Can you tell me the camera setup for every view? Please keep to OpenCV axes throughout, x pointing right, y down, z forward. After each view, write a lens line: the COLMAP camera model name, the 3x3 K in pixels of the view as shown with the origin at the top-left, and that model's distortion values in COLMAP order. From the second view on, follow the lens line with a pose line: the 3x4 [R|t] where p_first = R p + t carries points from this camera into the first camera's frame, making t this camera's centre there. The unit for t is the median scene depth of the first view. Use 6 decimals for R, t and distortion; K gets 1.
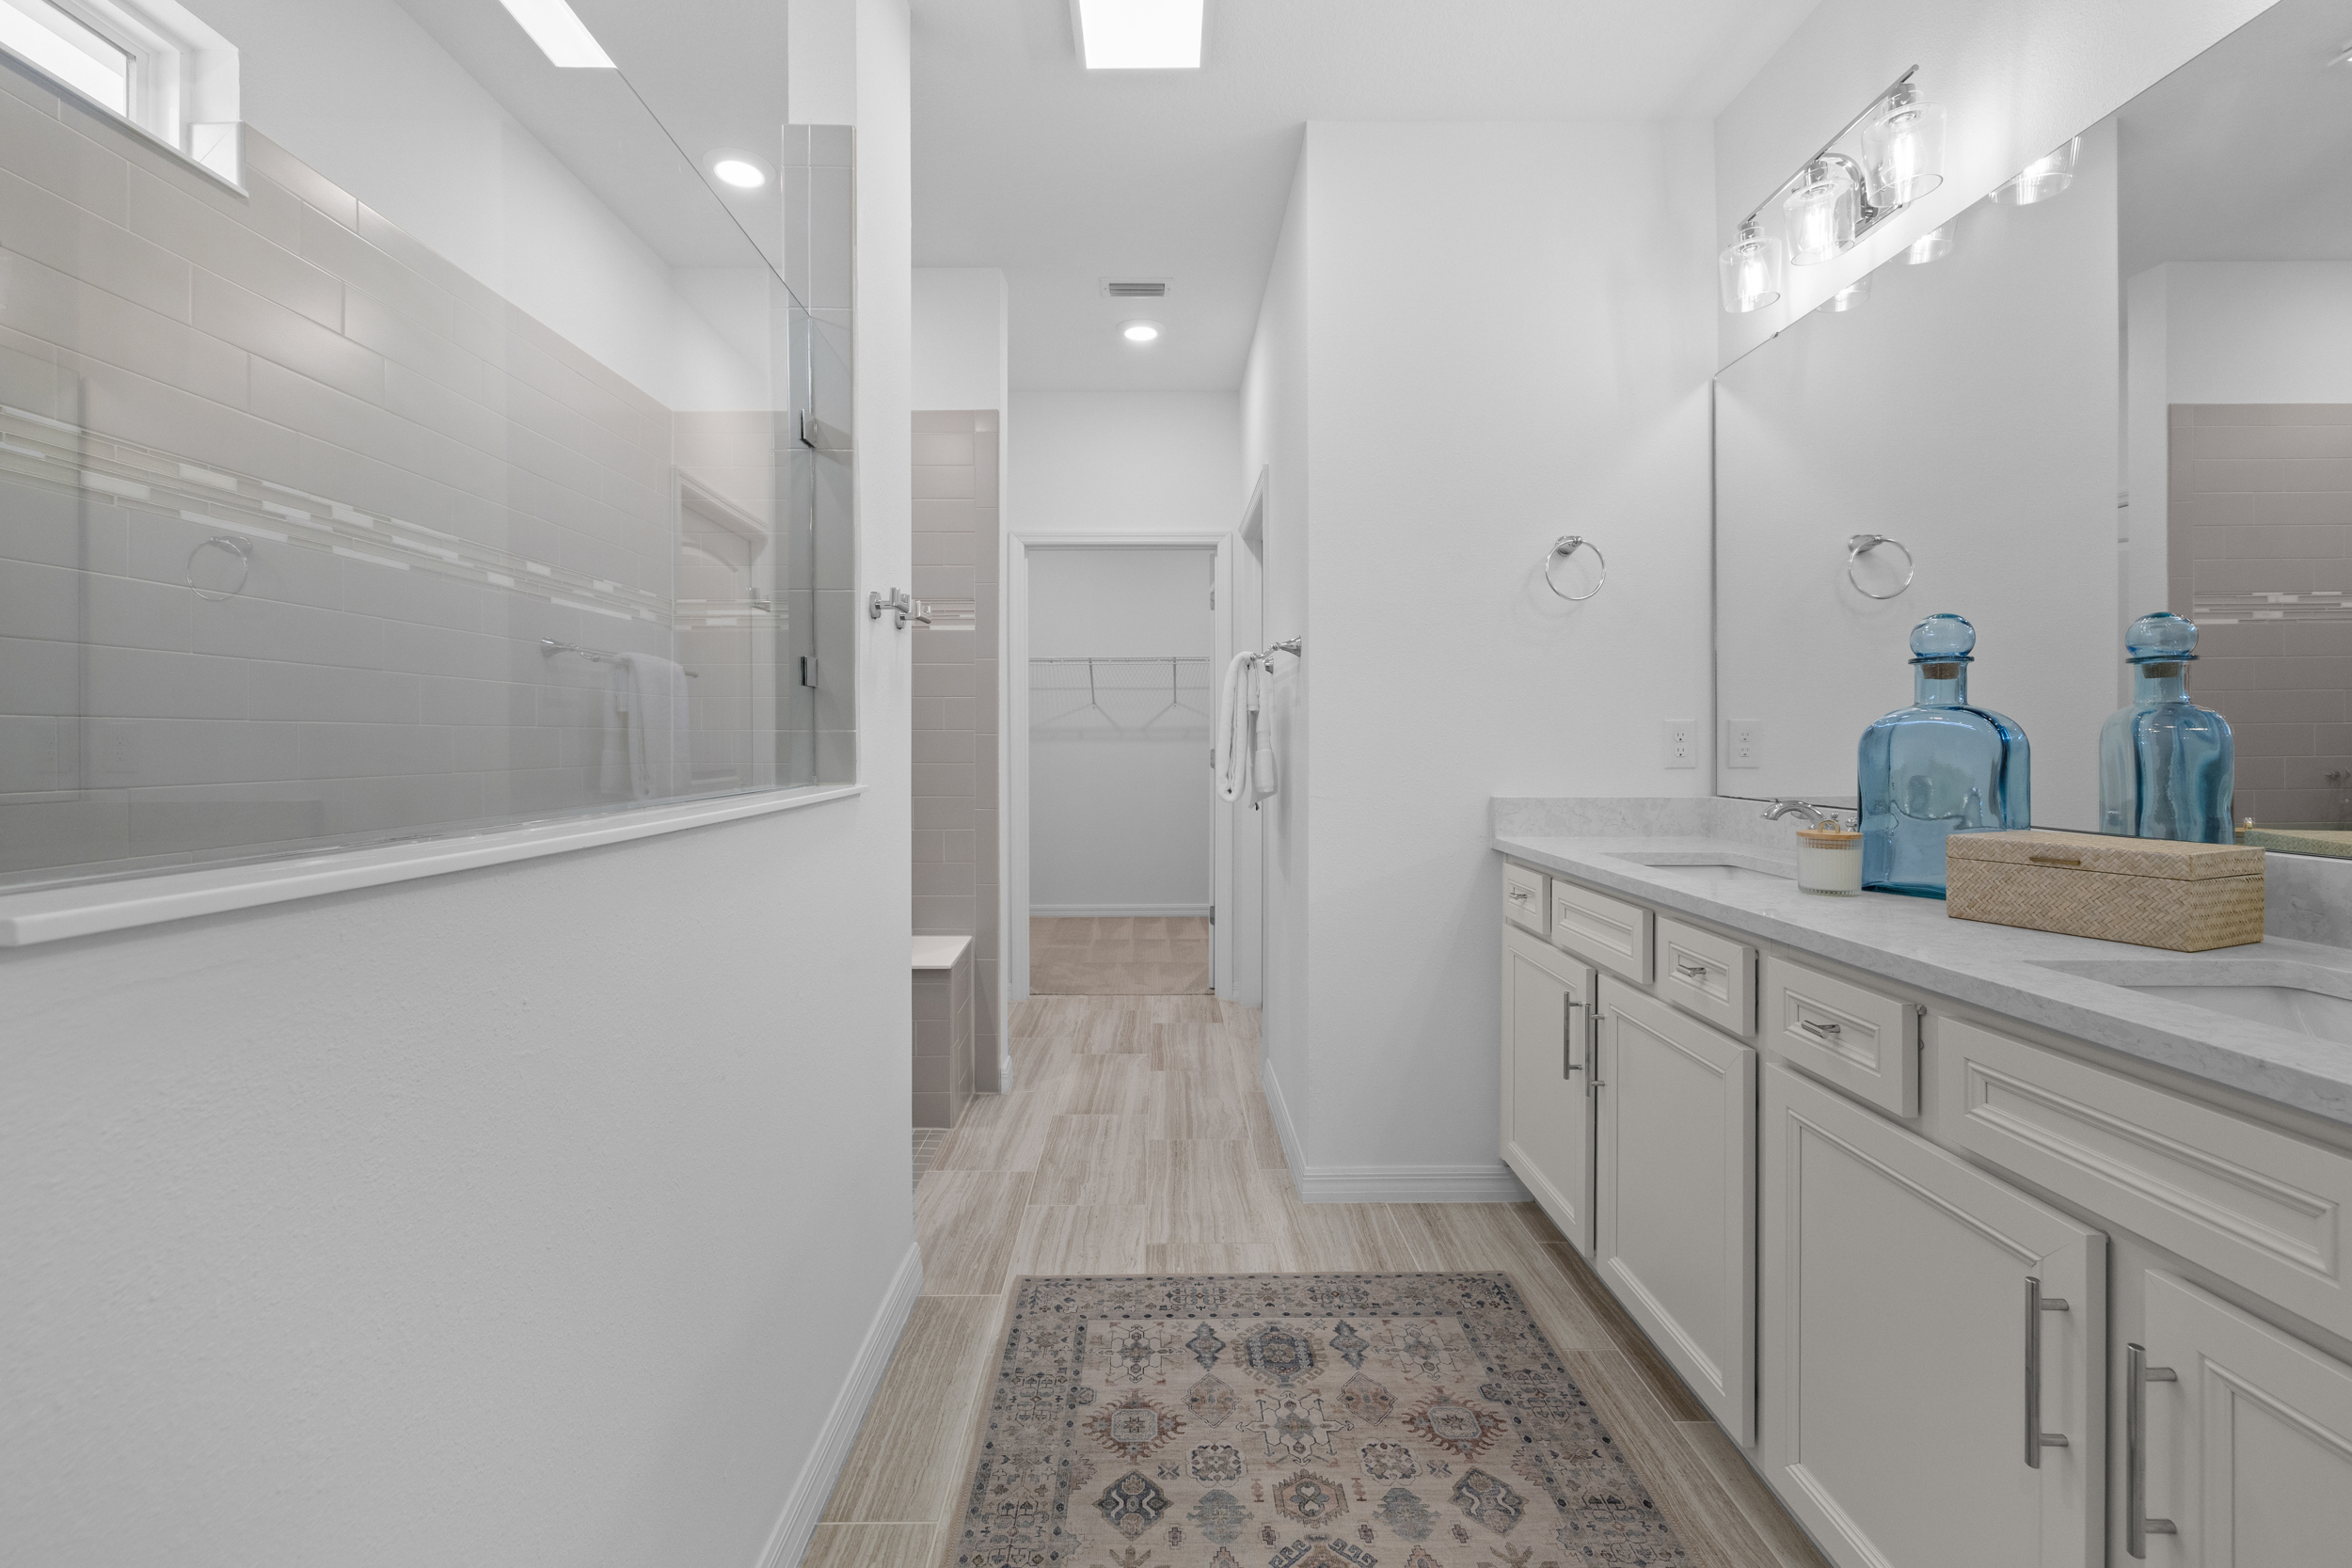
lens RADIAL K [[987.9, 0, 1164.6], [0, 987.9, 749.0], [0, 0, 1]] dist [-0.001466, -0.000087]
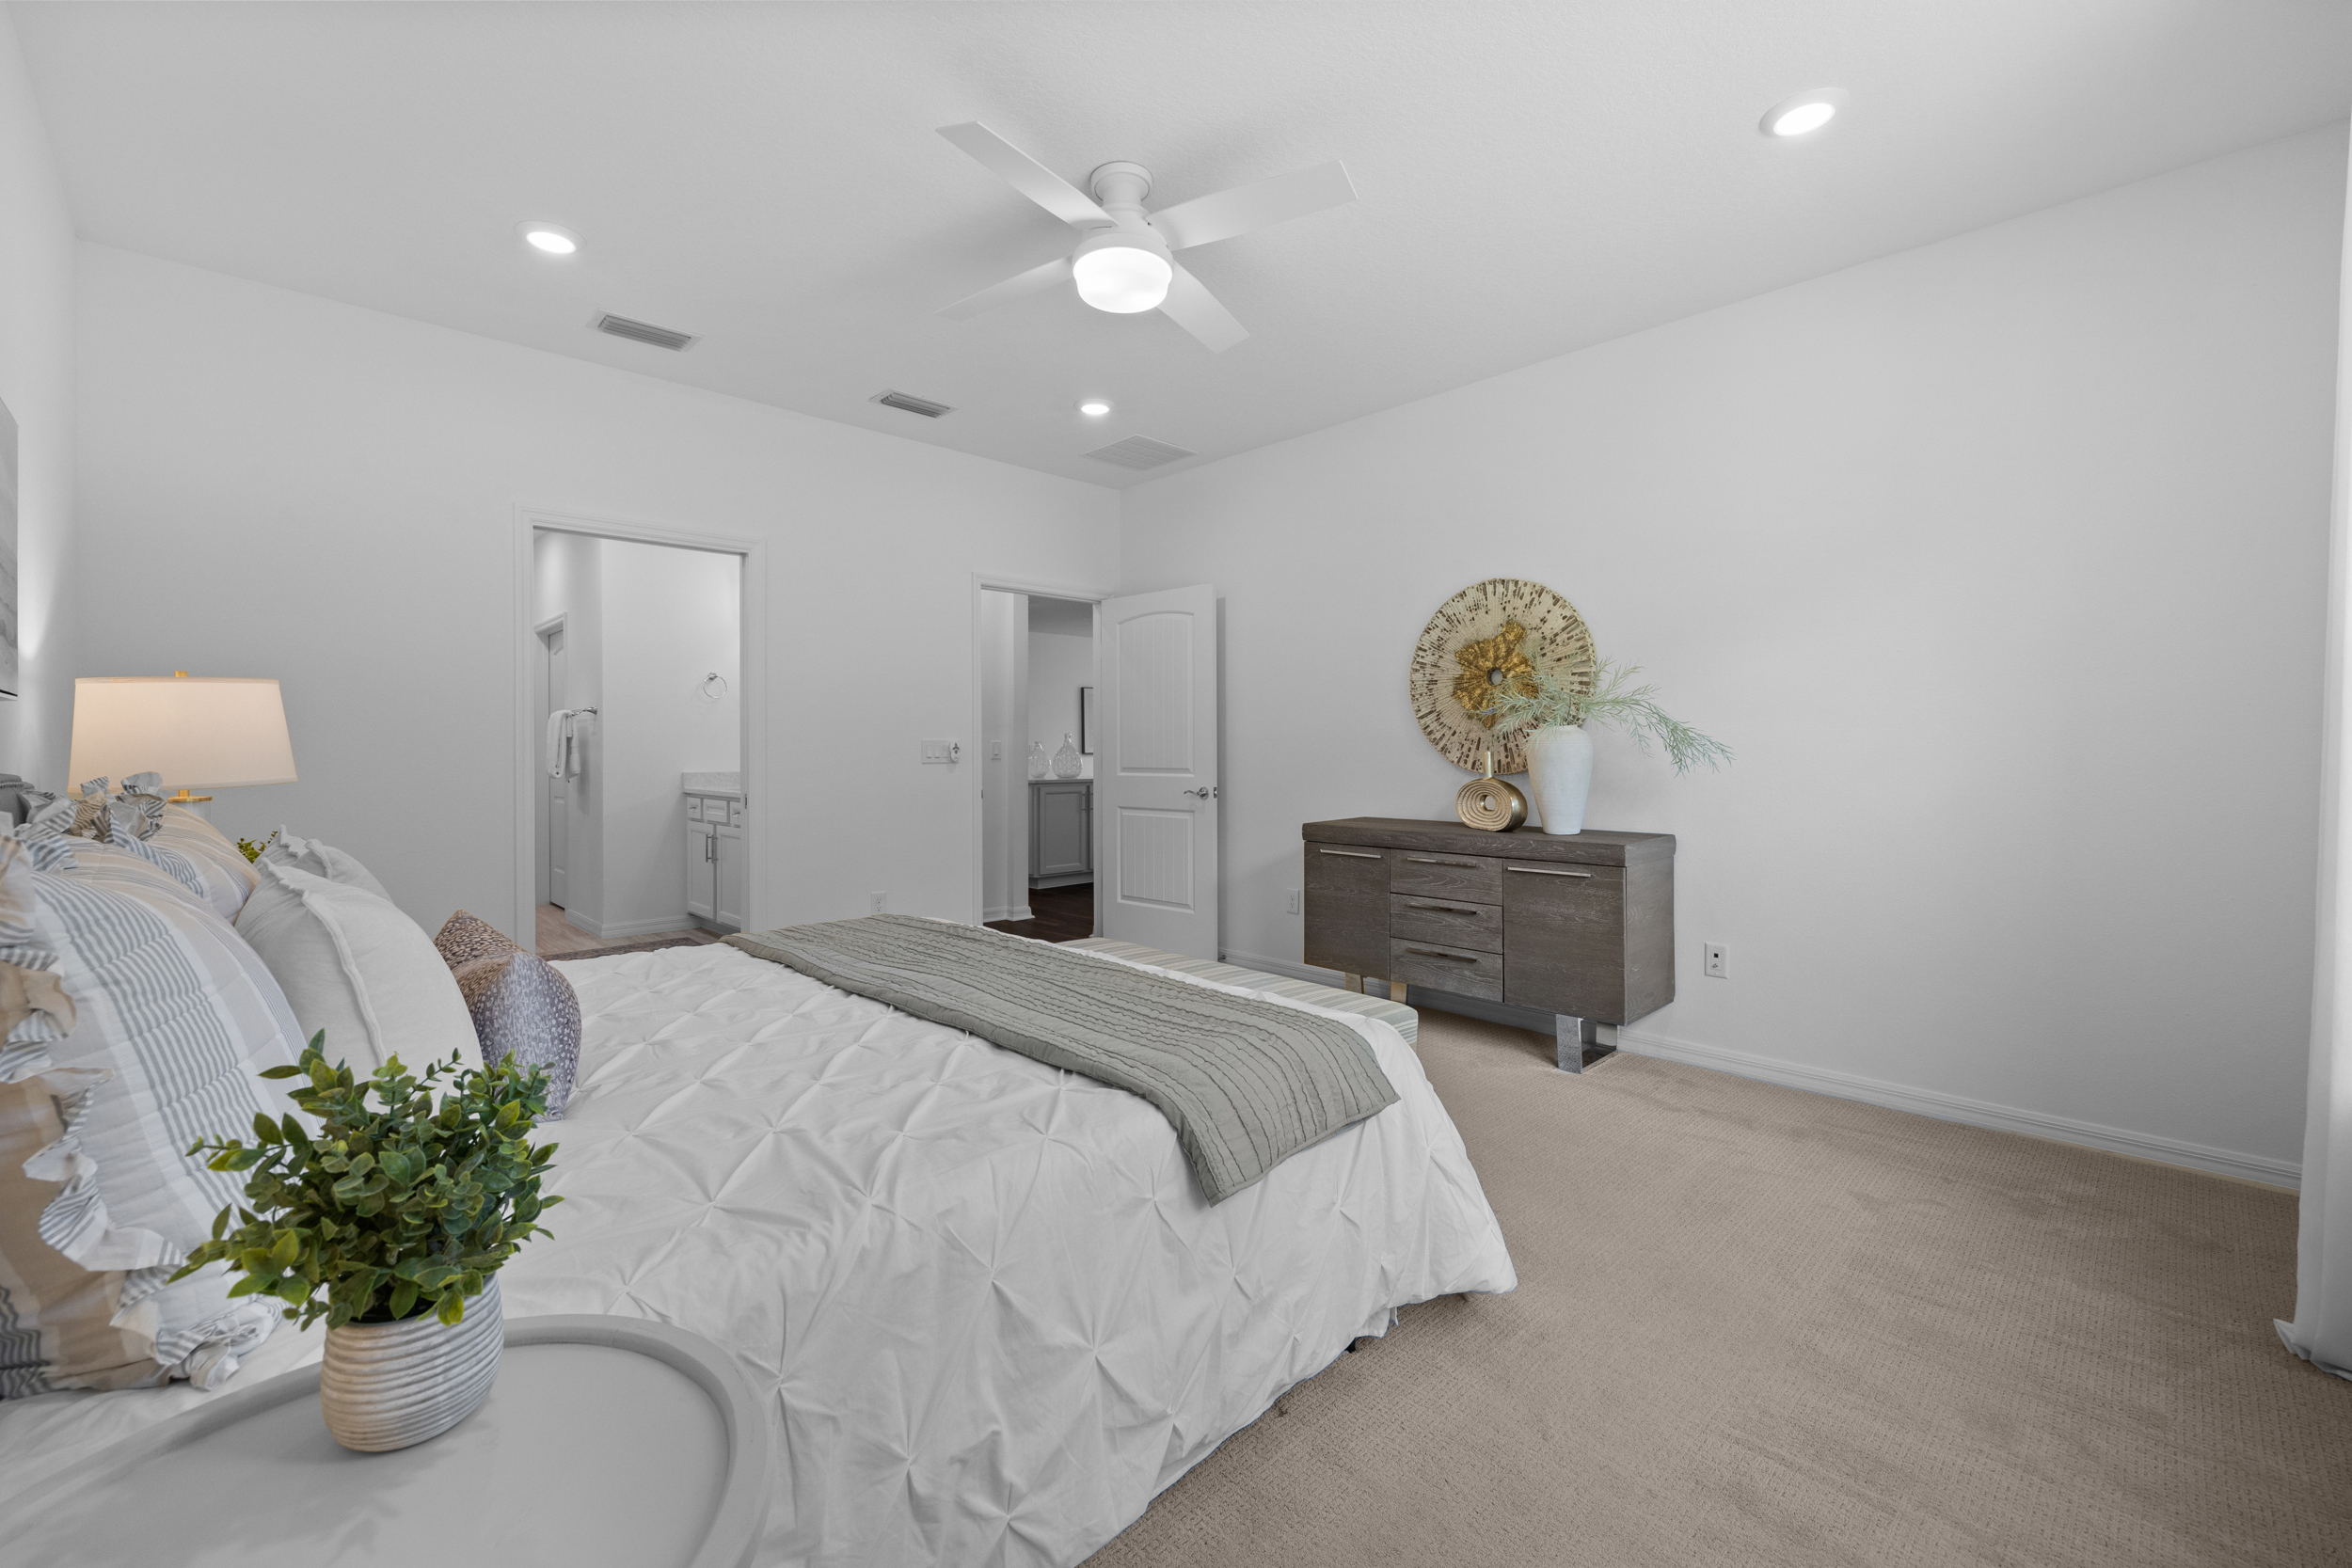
lens RADIAL K [[987.9, 0, 1164.6], [0, 987.9, 749.0], [0, 0, 1]] dist [-0.001466, -0.000087]
pose [[0.737563, -0.004550, 0.675264, -0.532442], [0.008083, 0.999965, -0.002091, 0.004805], [-0.675230, 0.007000, 0.737574, -1.936790]]
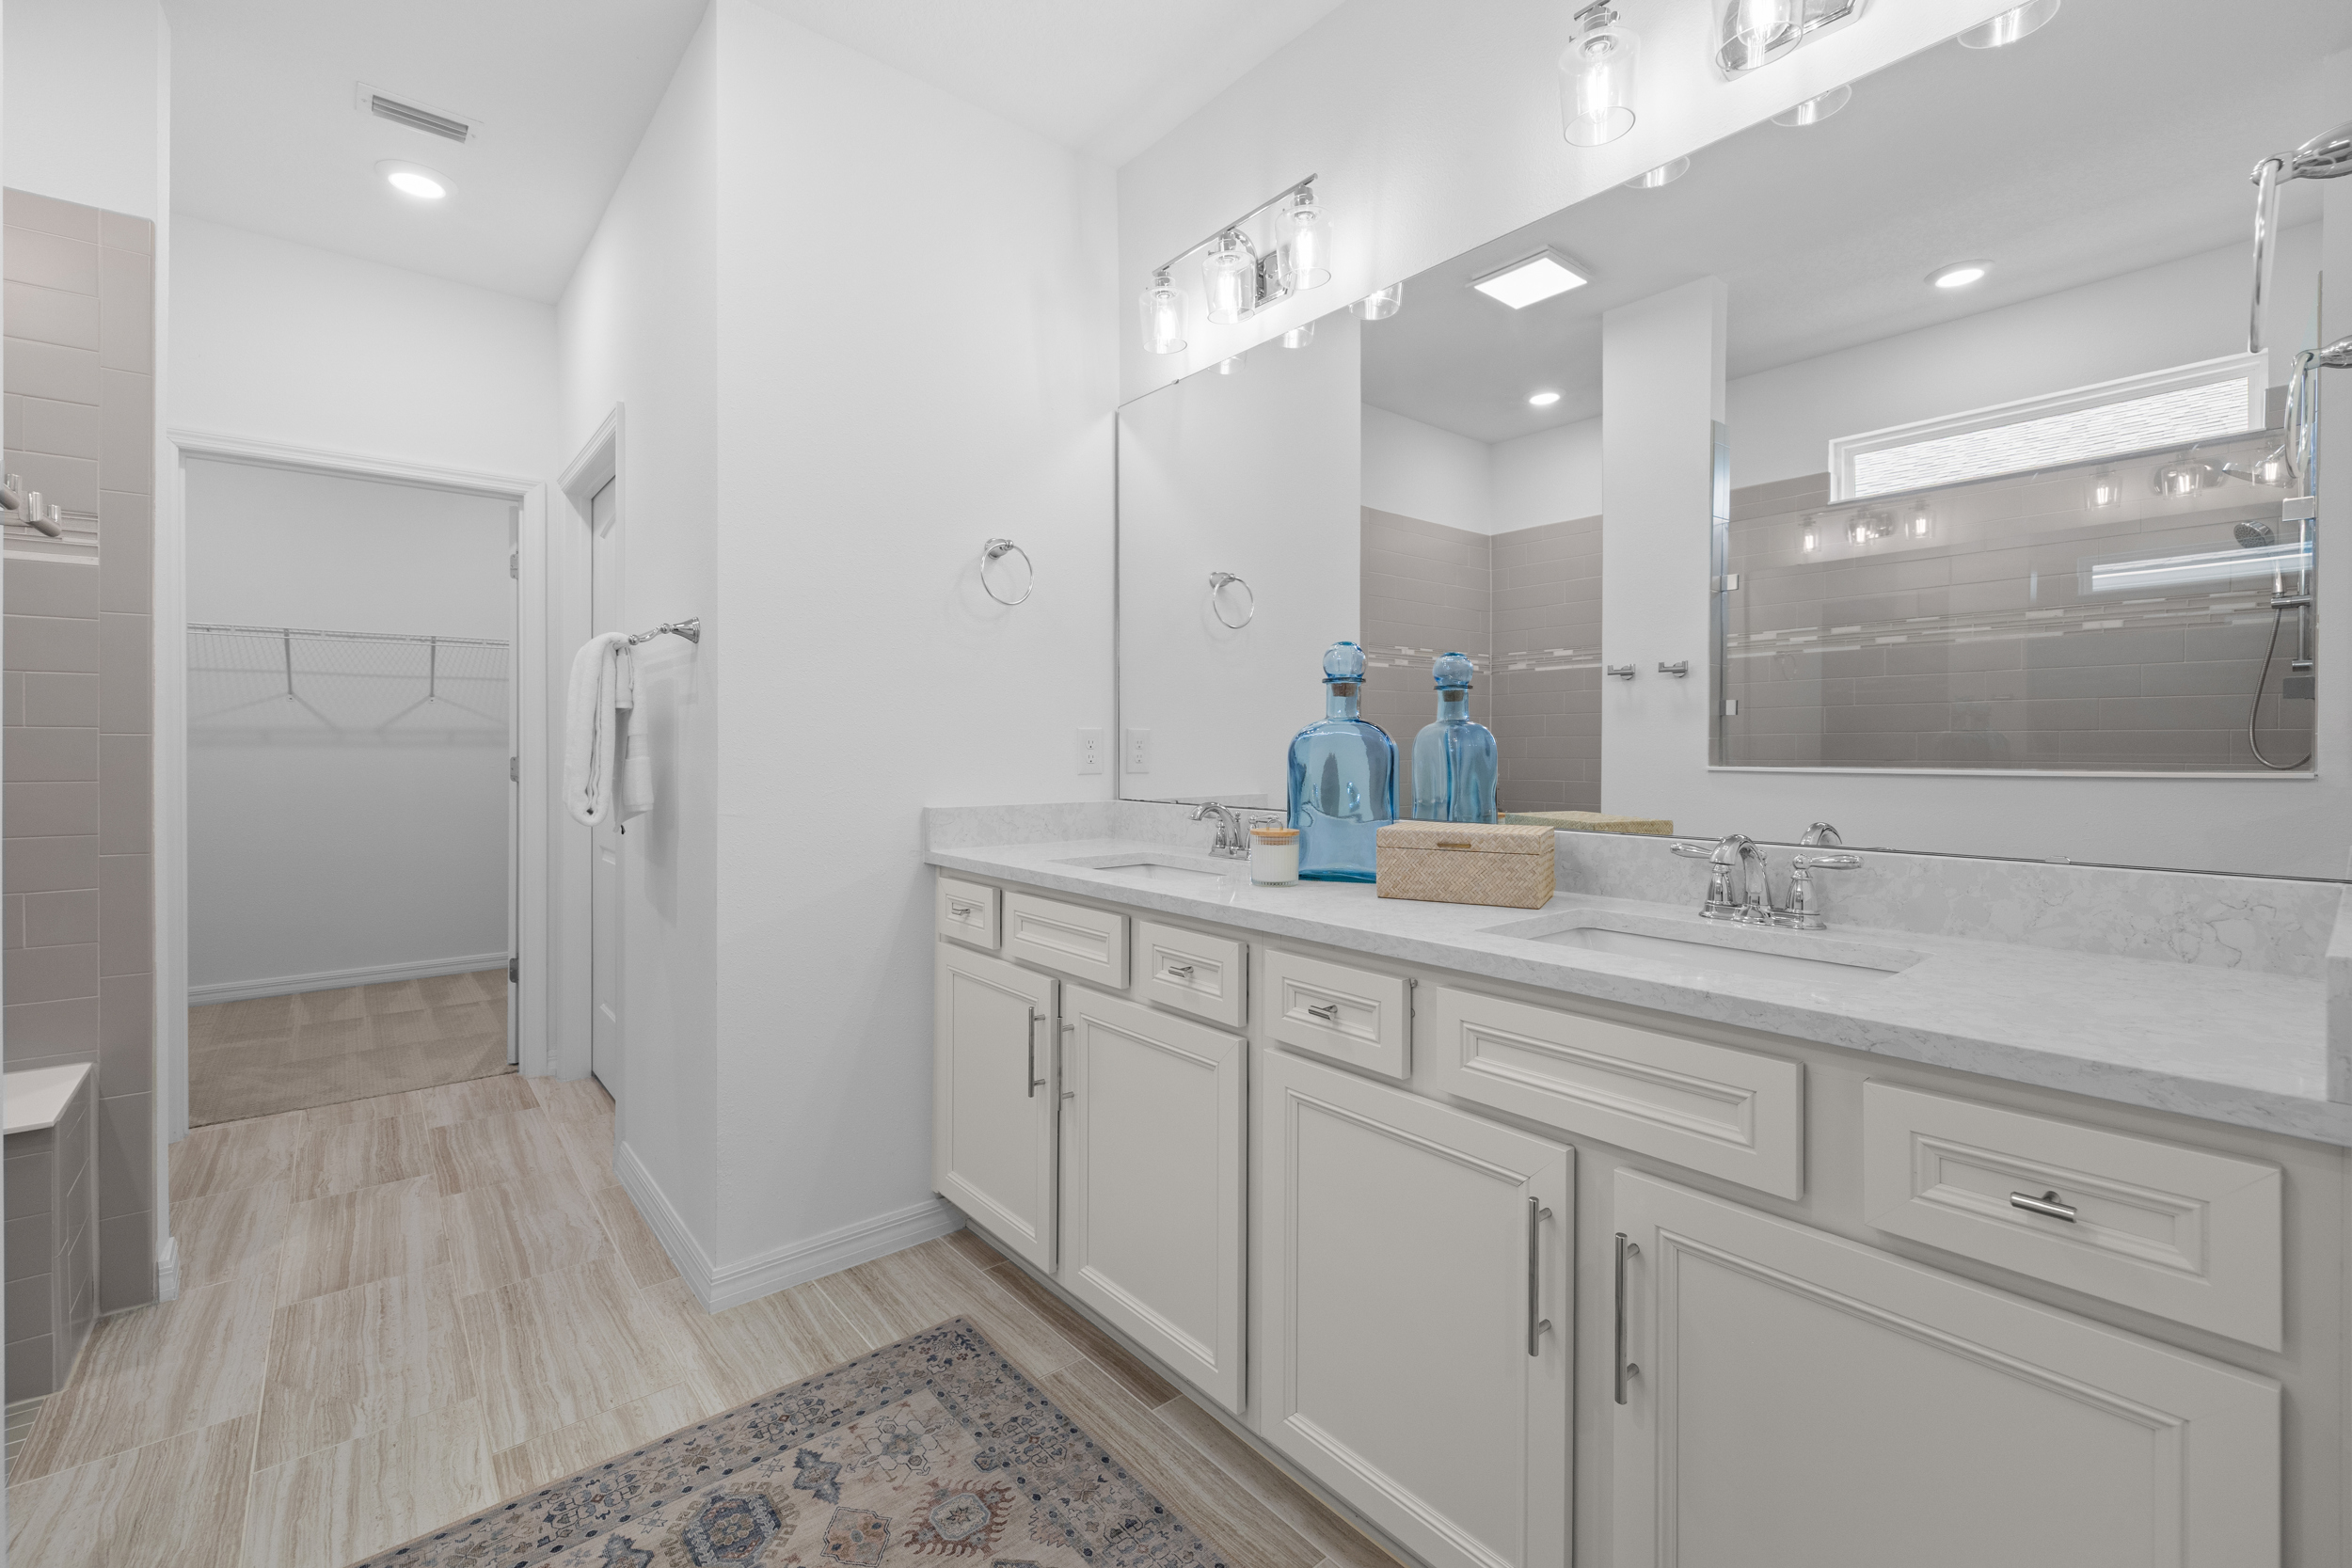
lens RADIAL K [[990.5, 0, 1178.1], [0, 990.5, 757.9], [0, 0, 1]] dist [-0.001784, -0.000730]
pose [[0.774434, -0.002889, 0.632648, -0.084833], [0.002066, 0.999996, 0.002038, 0.000268], [-0.632651, -0.000271, 0.774437, 0.139970]]
